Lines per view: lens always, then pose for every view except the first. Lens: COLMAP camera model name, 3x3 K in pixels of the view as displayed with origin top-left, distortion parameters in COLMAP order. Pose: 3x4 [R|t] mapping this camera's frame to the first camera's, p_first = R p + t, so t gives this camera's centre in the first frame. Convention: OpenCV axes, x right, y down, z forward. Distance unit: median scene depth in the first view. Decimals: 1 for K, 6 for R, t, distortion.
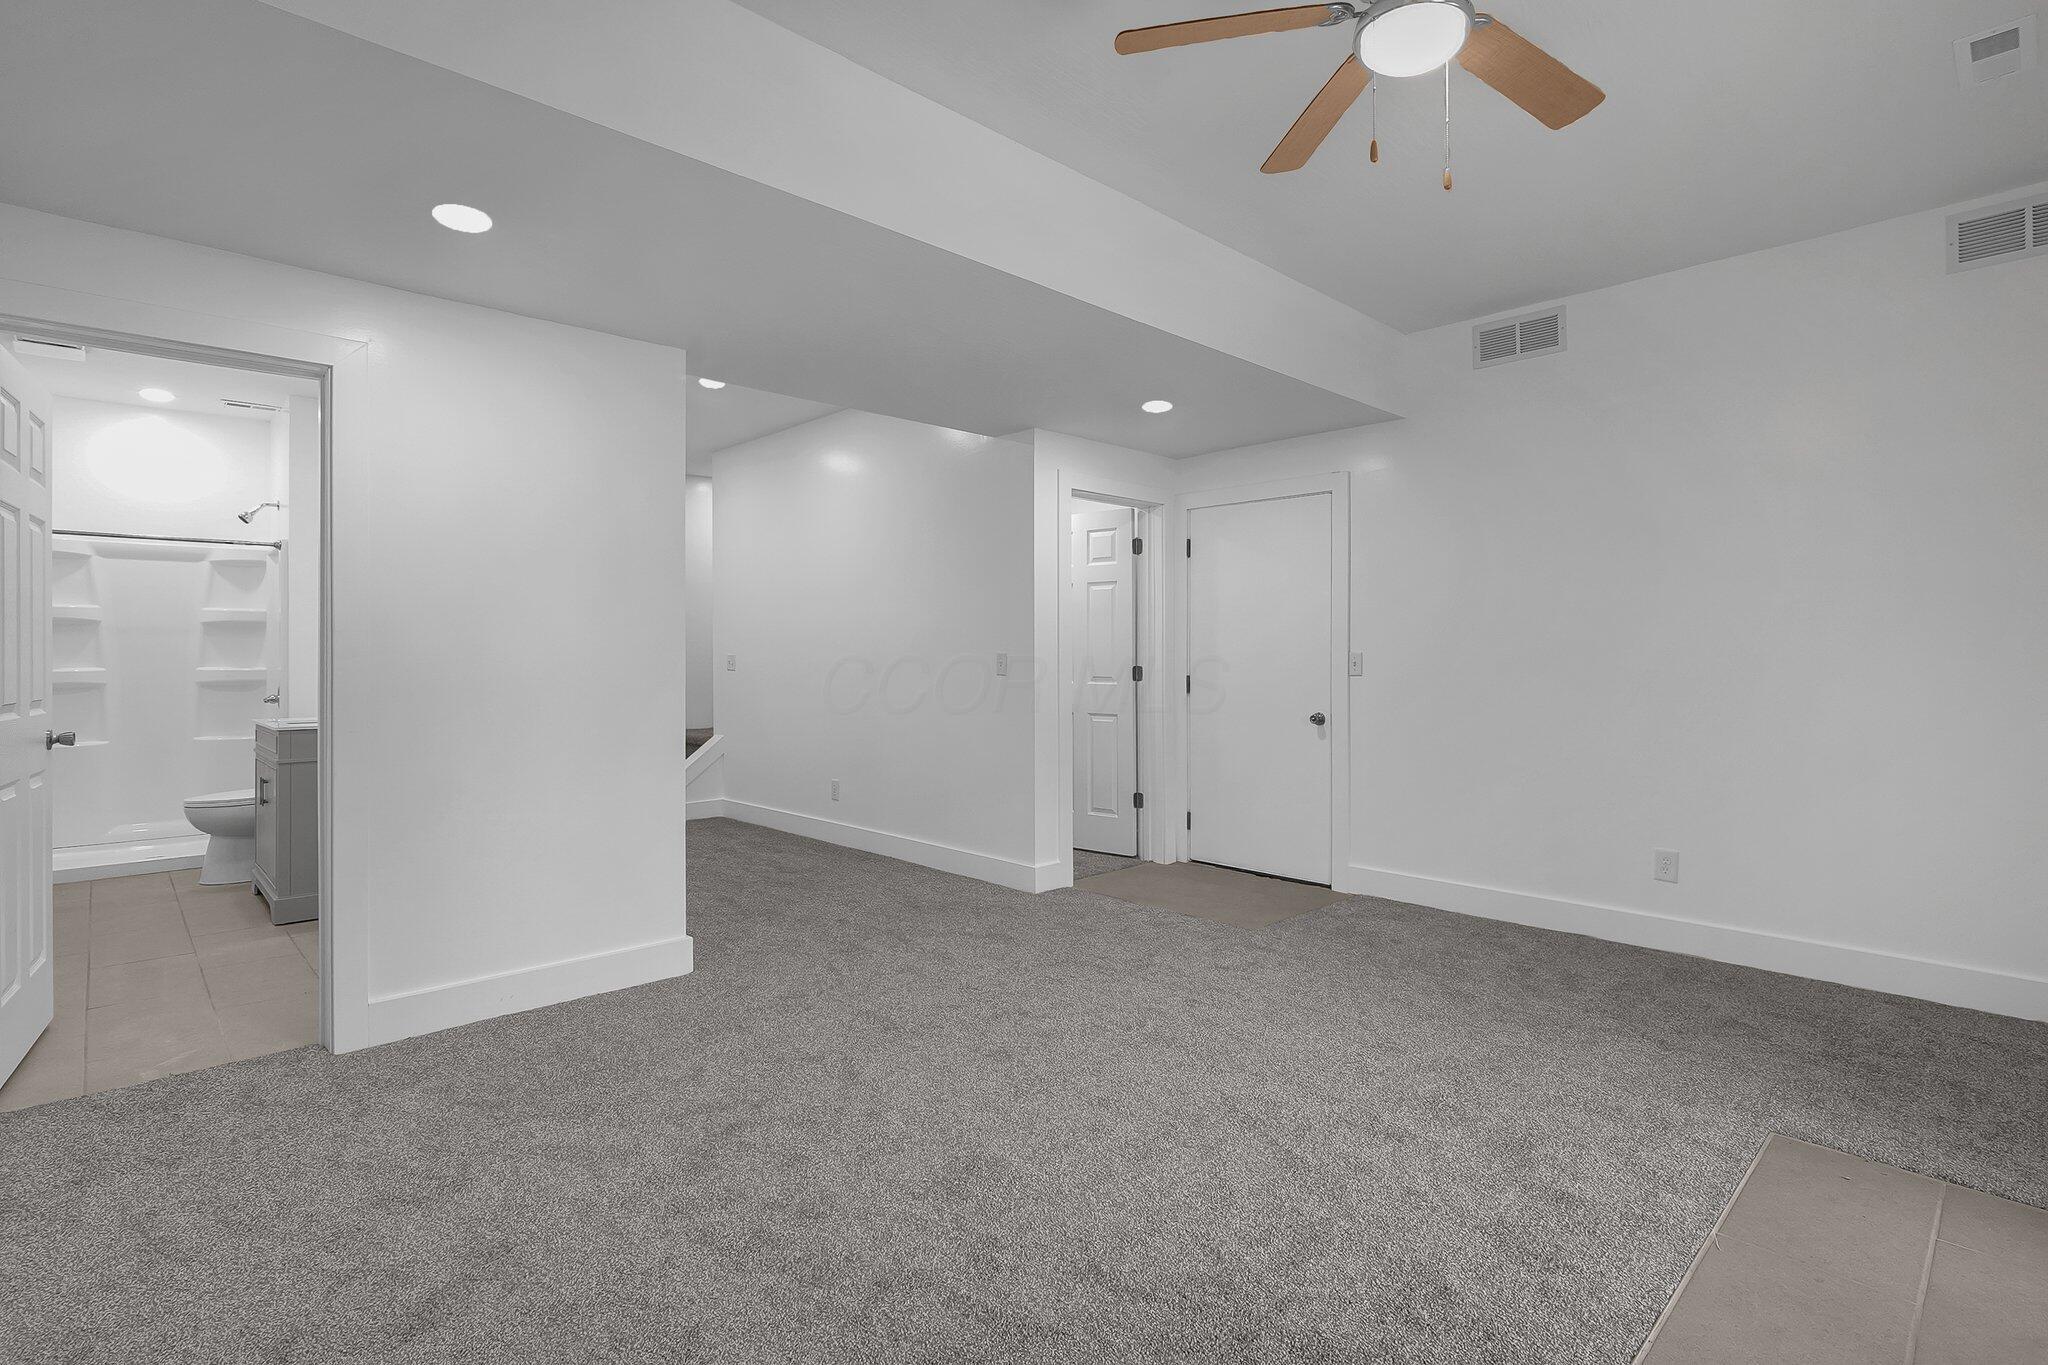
lens RADIAL K [[980.5, 0, 1030.6], [0, 980.5, 664.1], [0, 0, 1]] dist [0.001444, 0.000075]
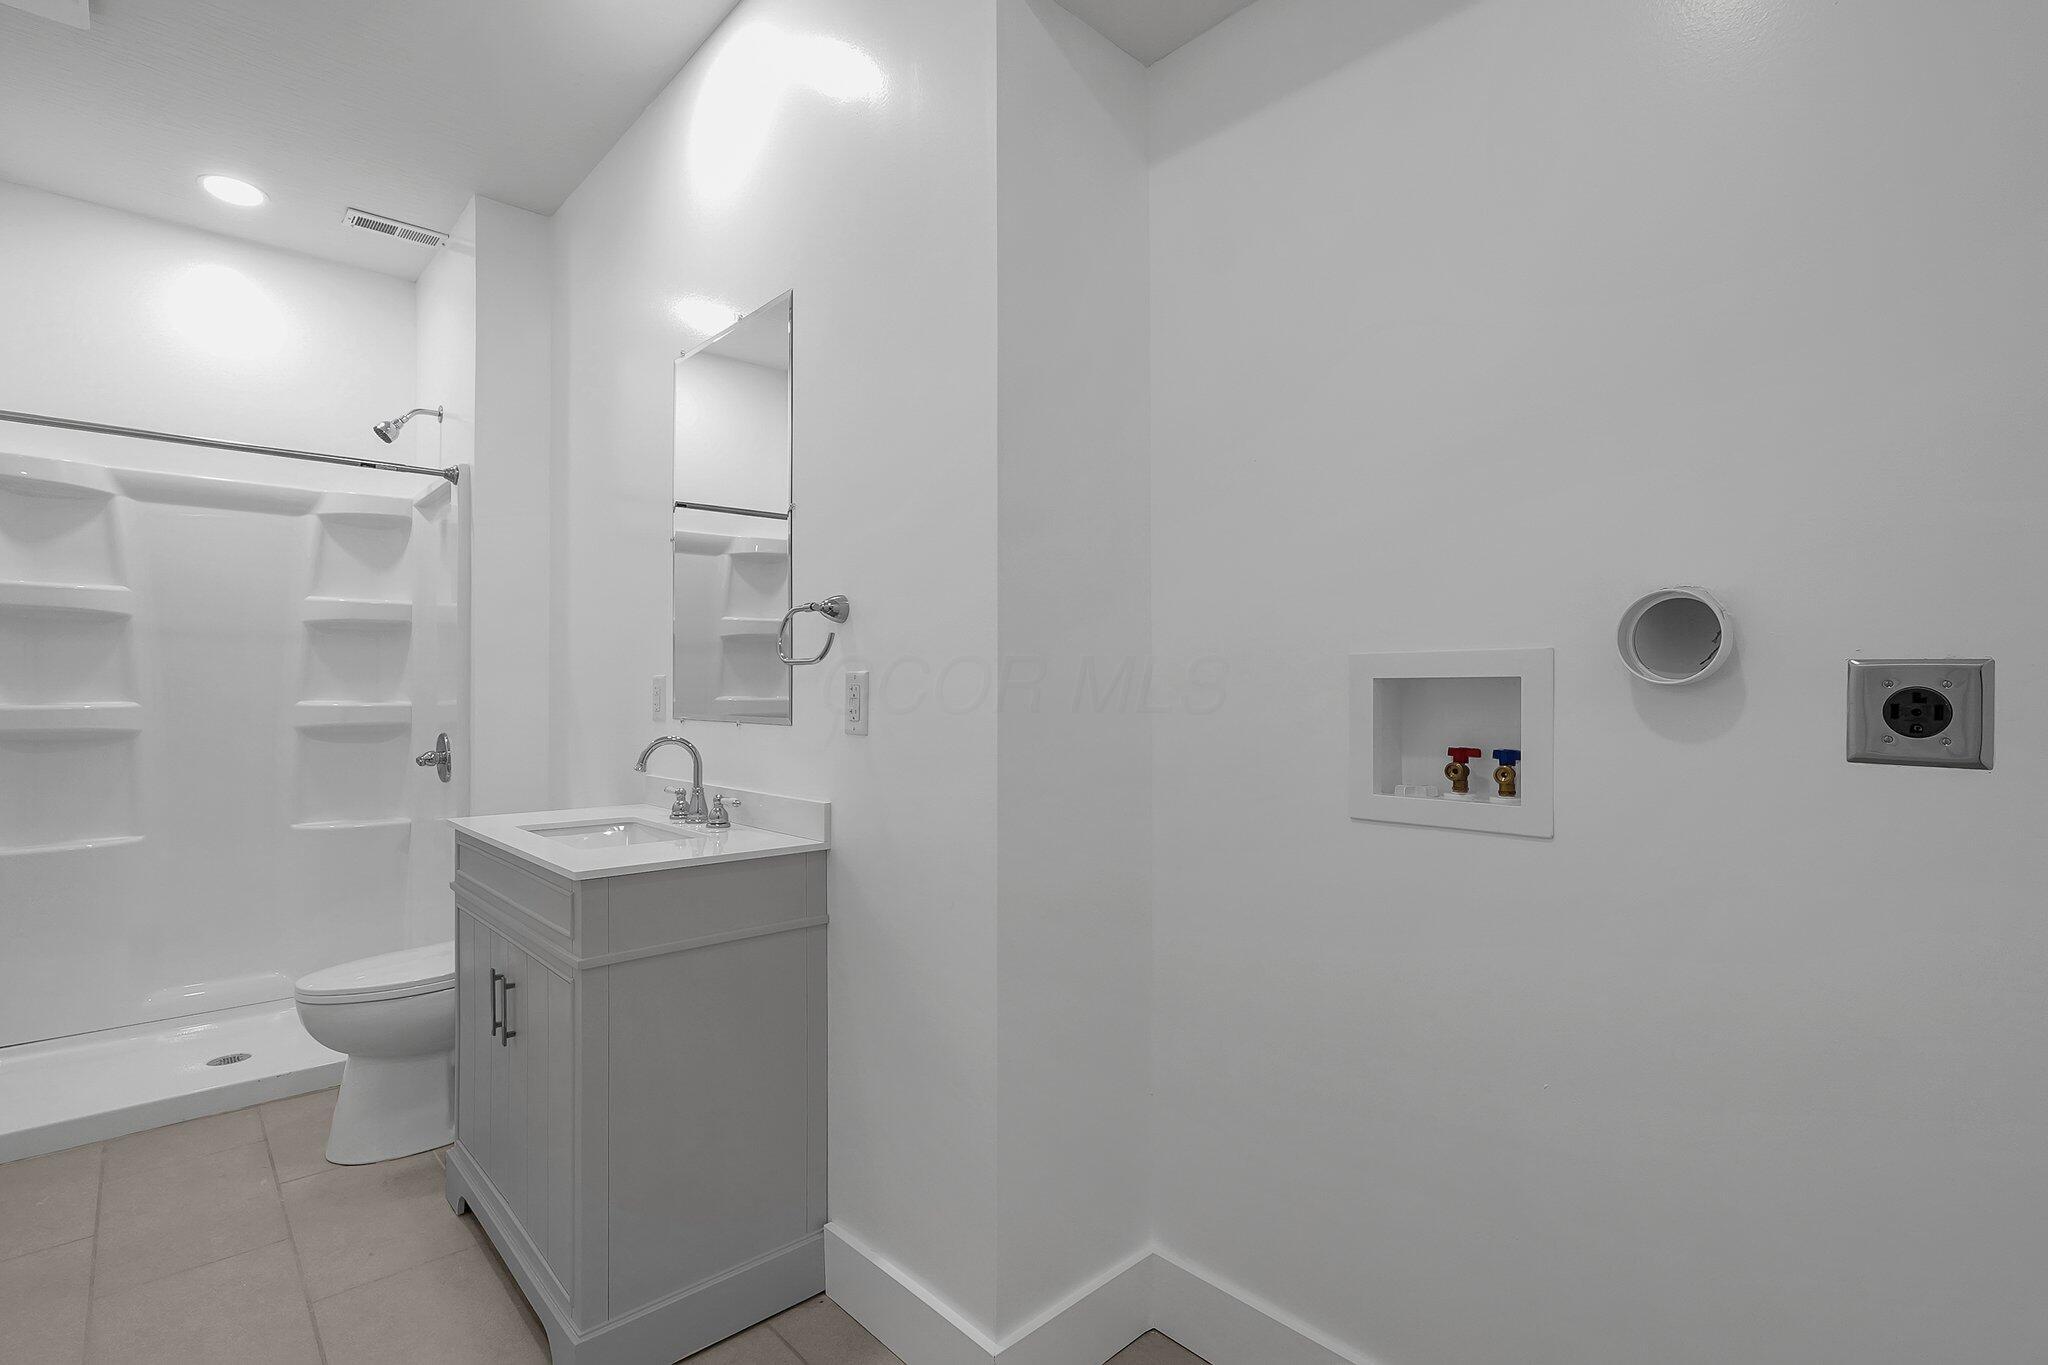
lens RADIAL K [[980.5, 0, 1019.7], [0, 980.5, 692.6], [0, 0, 1]] dist [0.001444, 0.000075]
pose [[0.999590, 0.003766, -0.028368, -0.422816], [-0.003776, 0.999993, -0.000301, -0.003172], [0.028367, 0.000408, 0.999597, 0.452682]]
